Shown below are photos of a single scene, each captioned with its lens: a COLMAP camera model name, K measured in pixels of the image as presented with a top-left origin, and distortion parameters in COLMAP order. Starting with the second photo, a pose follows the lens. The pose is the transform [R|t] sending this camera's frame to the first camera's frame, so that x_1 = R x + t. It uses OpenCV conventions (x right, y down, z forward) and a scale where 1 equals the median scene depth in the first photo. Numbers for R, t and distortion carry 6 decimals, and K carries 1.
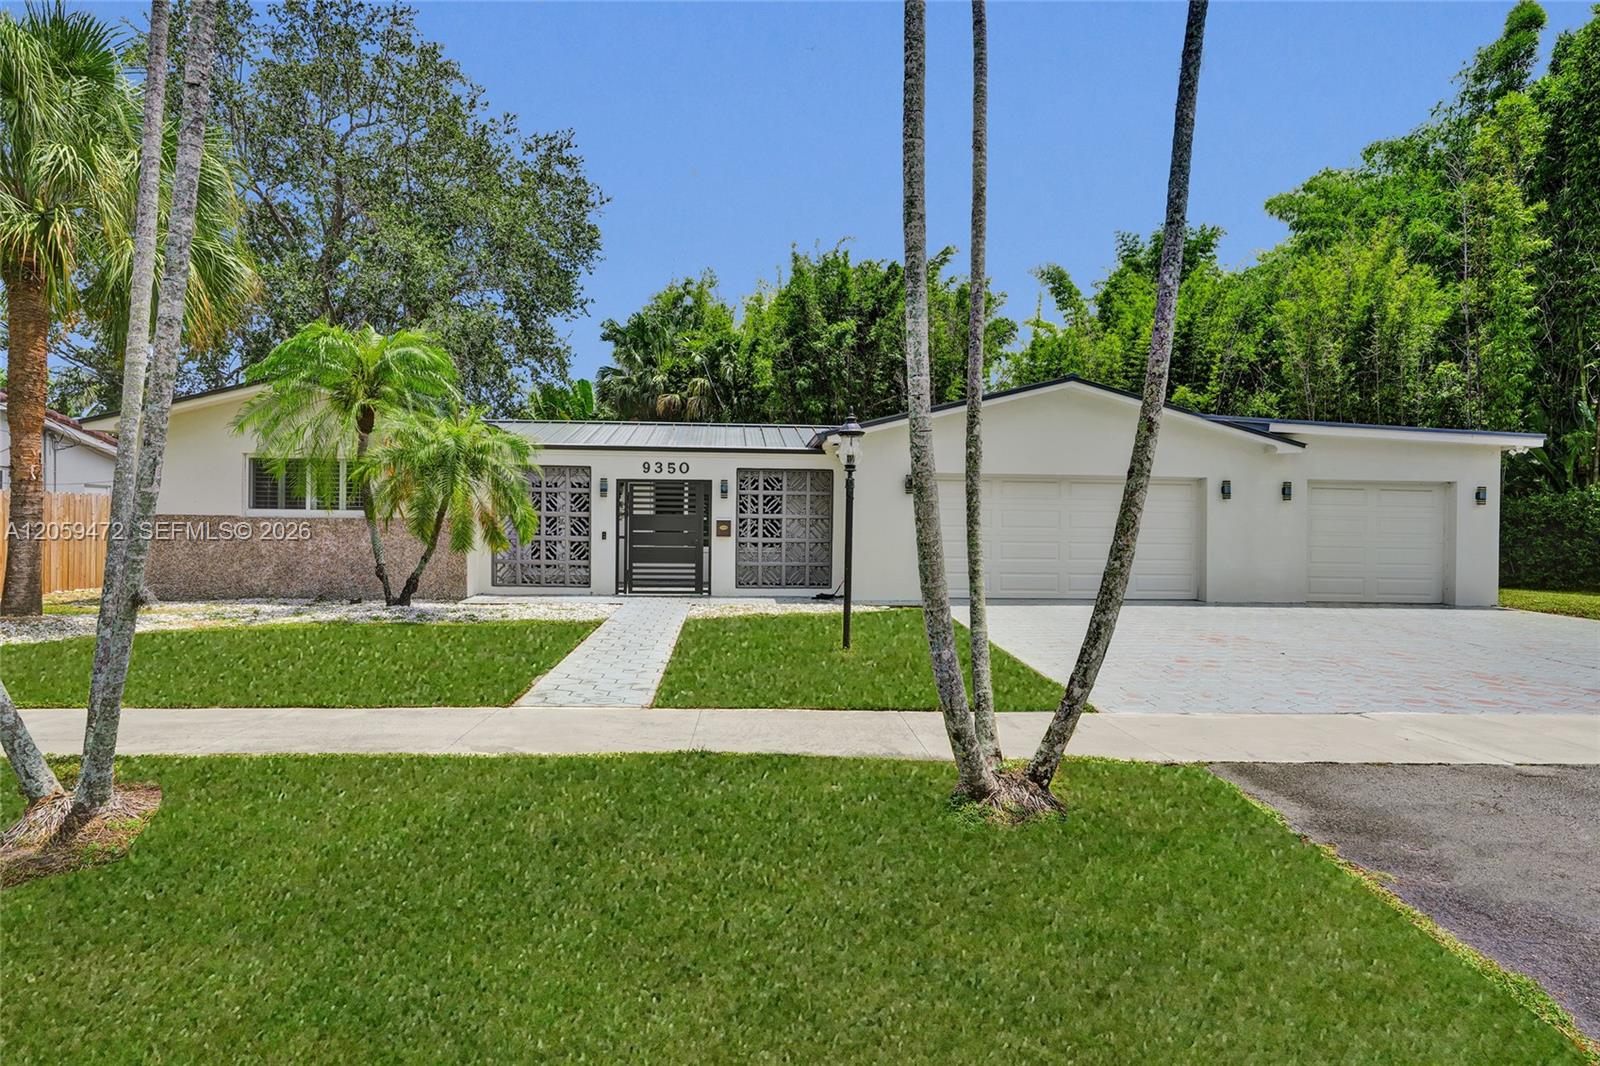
lens RADIAL K [[946.3, 0, 800.0], [0, 946.3, 533.0], [0, 0, 1]] dist [-0.002752, 0.018539]
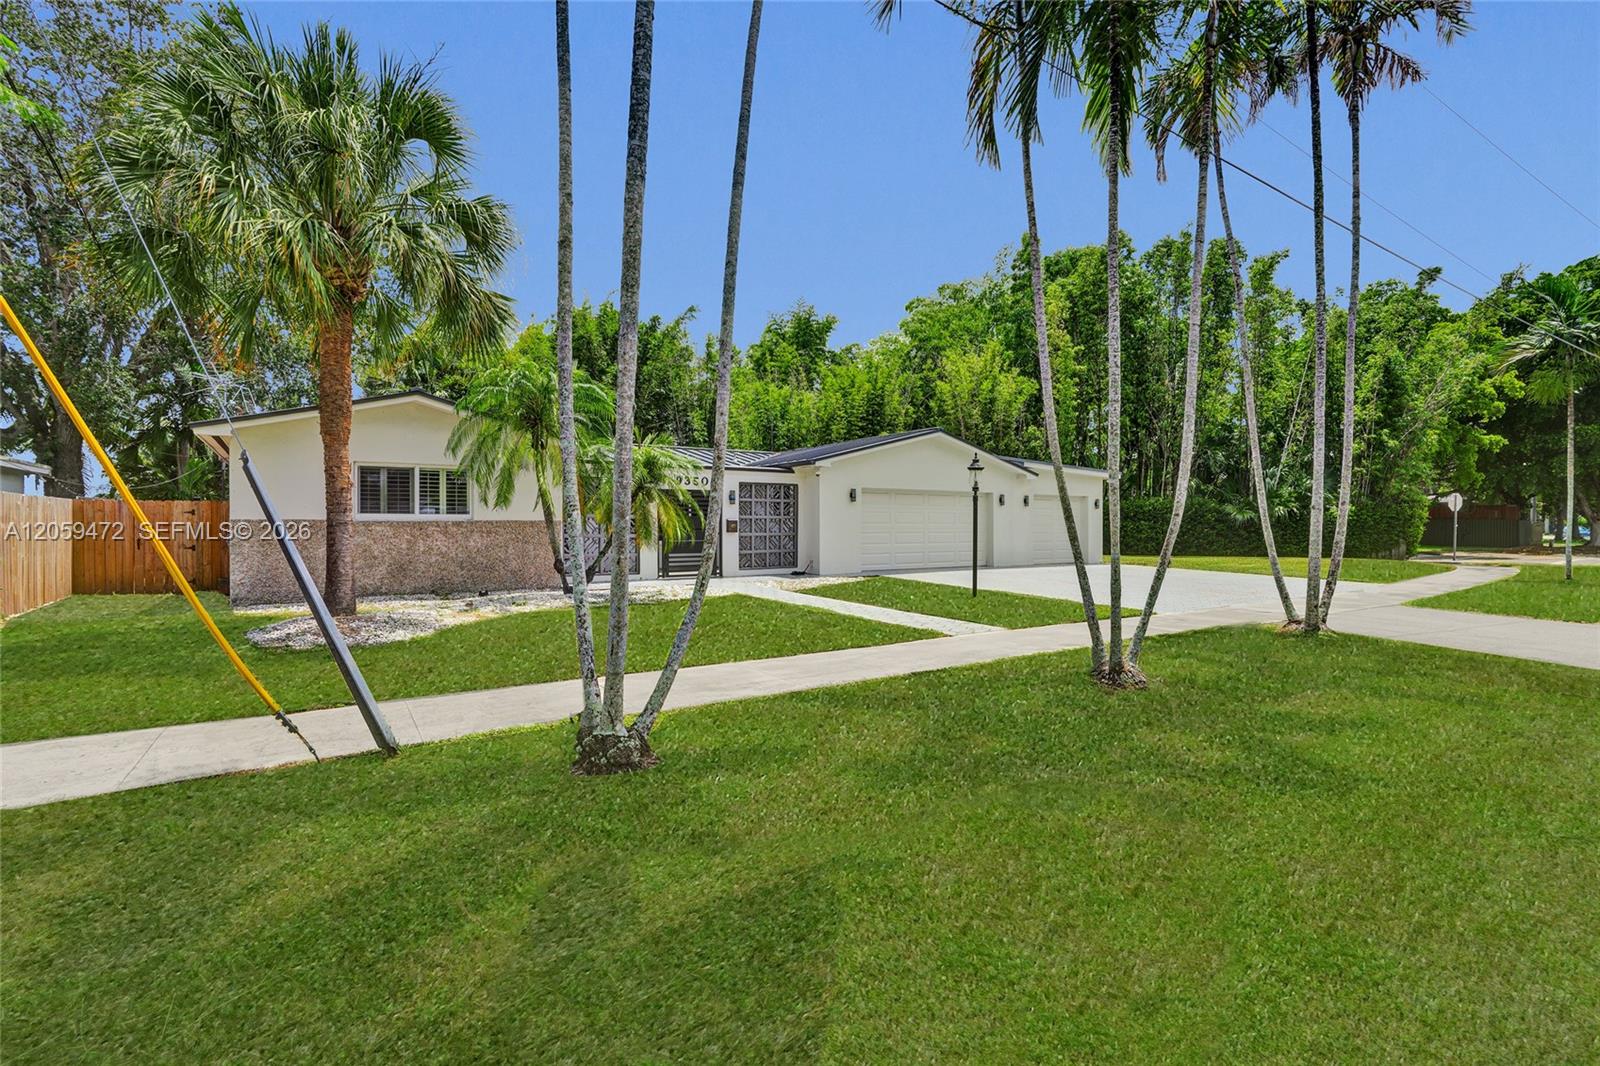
lens RADIAL K [[760.0, 0, 800.0], [0, 760.0, 533.0], [0, 0, 1]] dist [-0.019835, 0.001282]
pose [[0.863568, -0.015926, 0.503981, -0.532106], [0.010808, 0.999856, 0.013076, -0.008343], [-0.504117, -0.005846, 0.863616, 0.010802]]
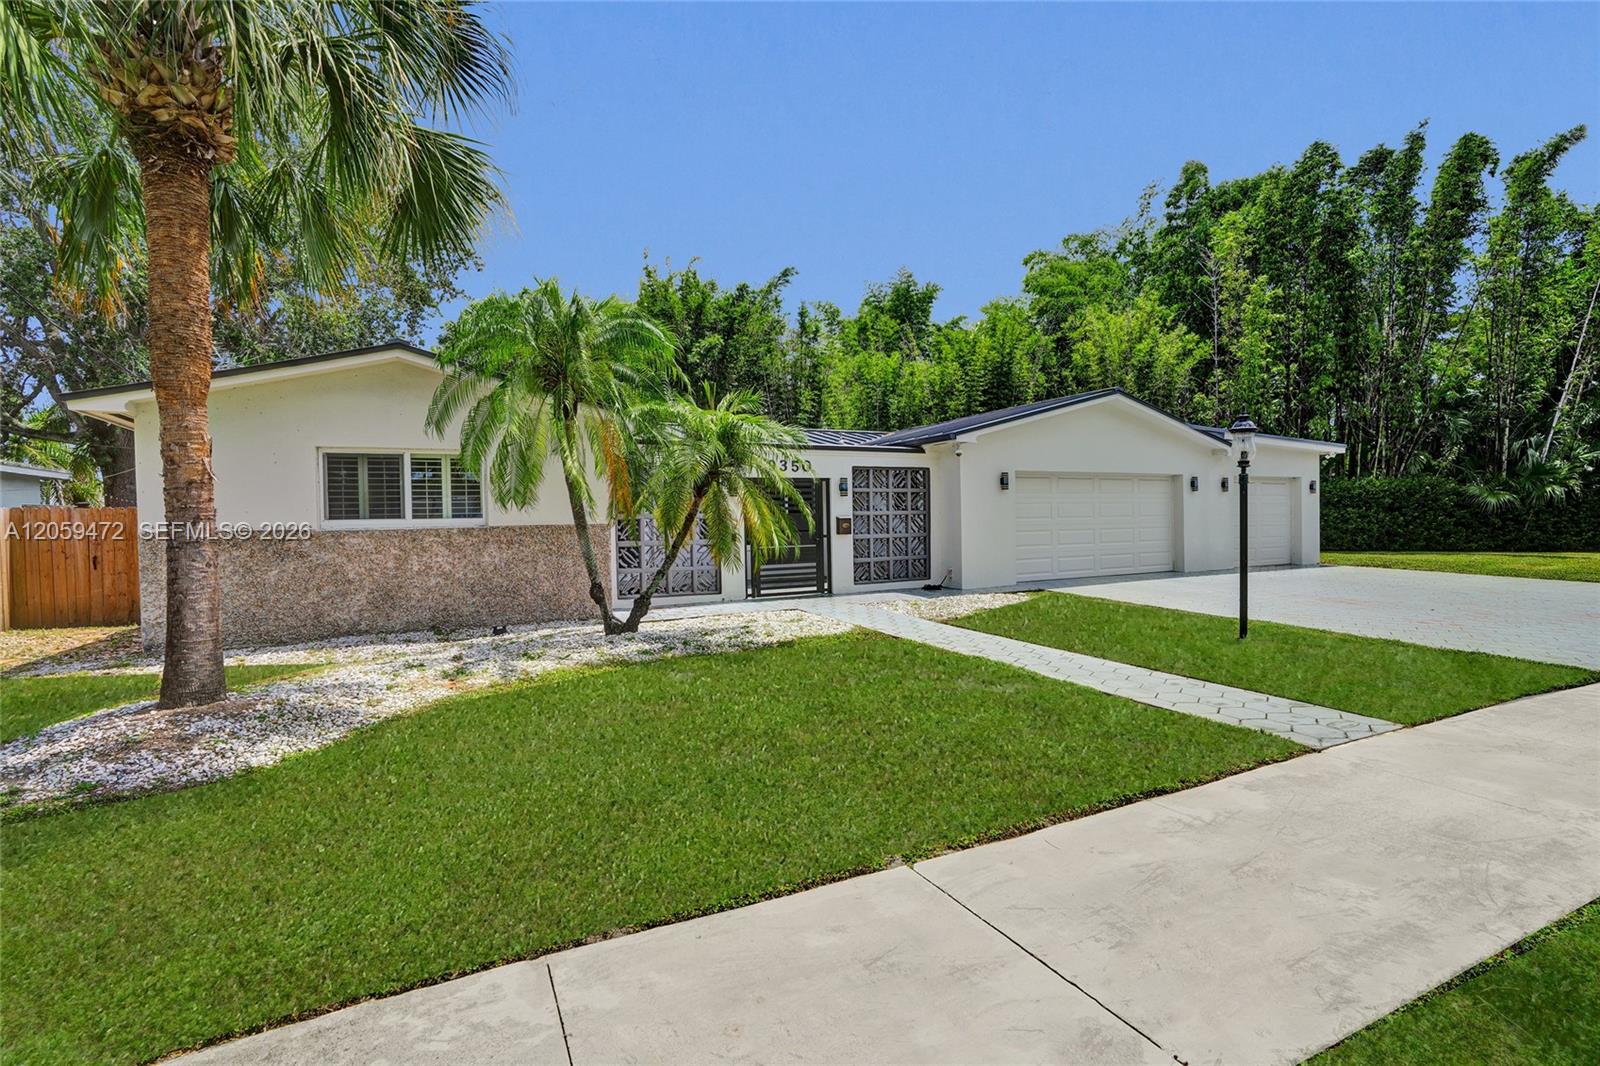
lens RADIAL K [[760.0, 0, 800.0], [0, 760.0, 533.0], [0, 0, 1]] dist [-0.019835, 0.001282]
pose [[0.917939, -0.034191, 0.395245, -0.432045], [0.028645, 0.999391, 0.019927, -0.014812], [-0.395685, -0.006970, 0.918360, 0.270314]]
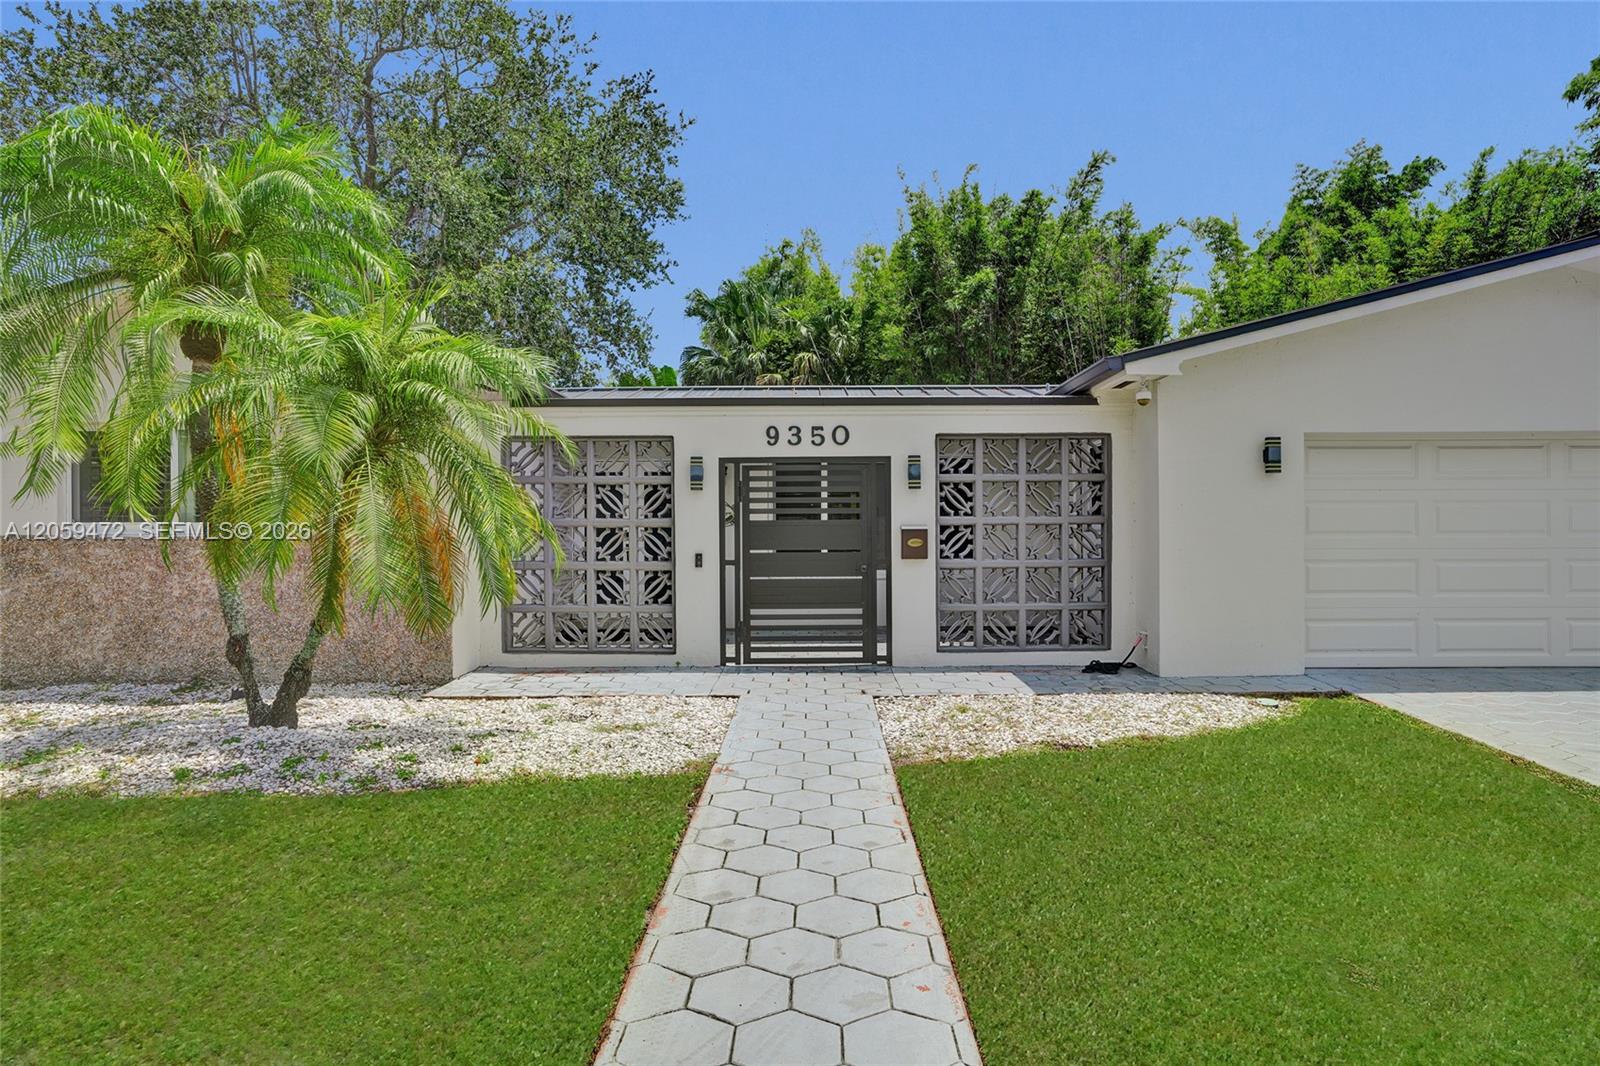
lens RADIAL K [[903.3, 0, 800.0], [0, 903.3, 533.0], [0, 0, 1]] dist [-0.002021, -0.001452]
pose [[0.996351, -0.015485, -0.083932, -0.100017], [0.015273, 0.999878, -0.003173, -0.010257], [0.083971, 0.001880, 0.996466, 0.462757]]
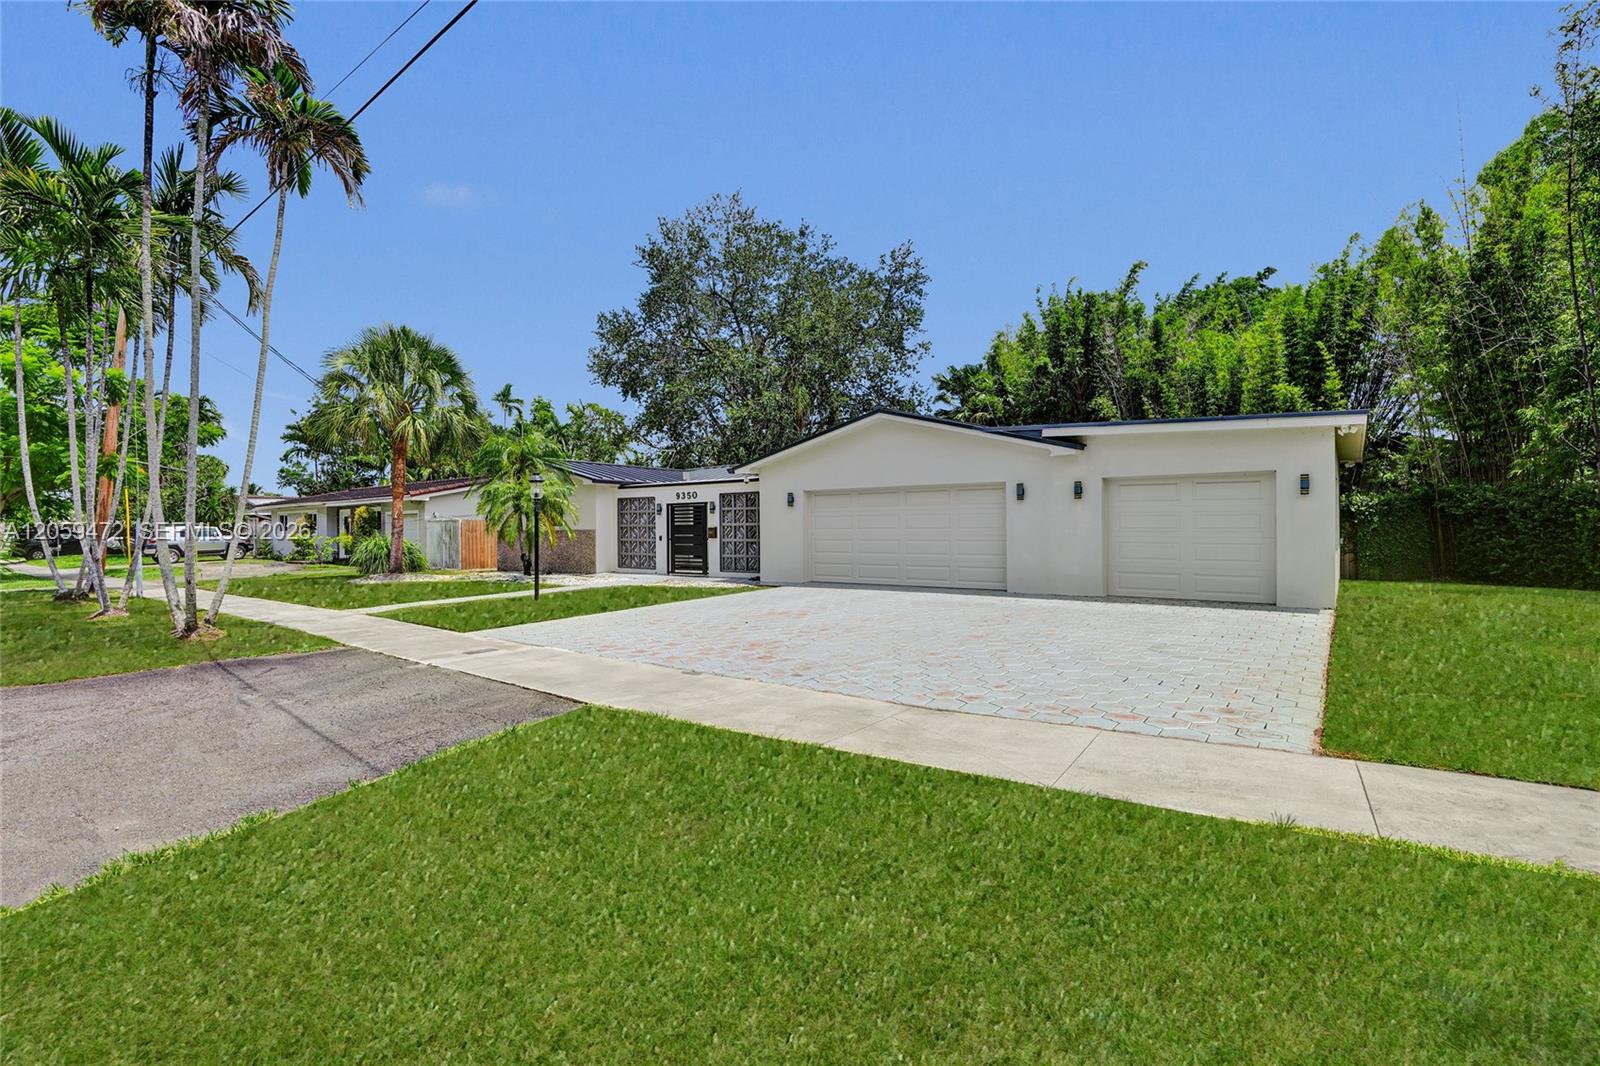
lens RADIAL K [[760.0, 0, 800.0], [0, 760.0, 533.0], [0, 0, 1]] dist [-0.019835, 0.001282]
pose [[0.748706, -0.013217, -0.662770, 0.830017], [0.013260, 0.999900, -0.004960, 0.003296], [0.662769, -0.005075, 0.748806, 0.160000]]
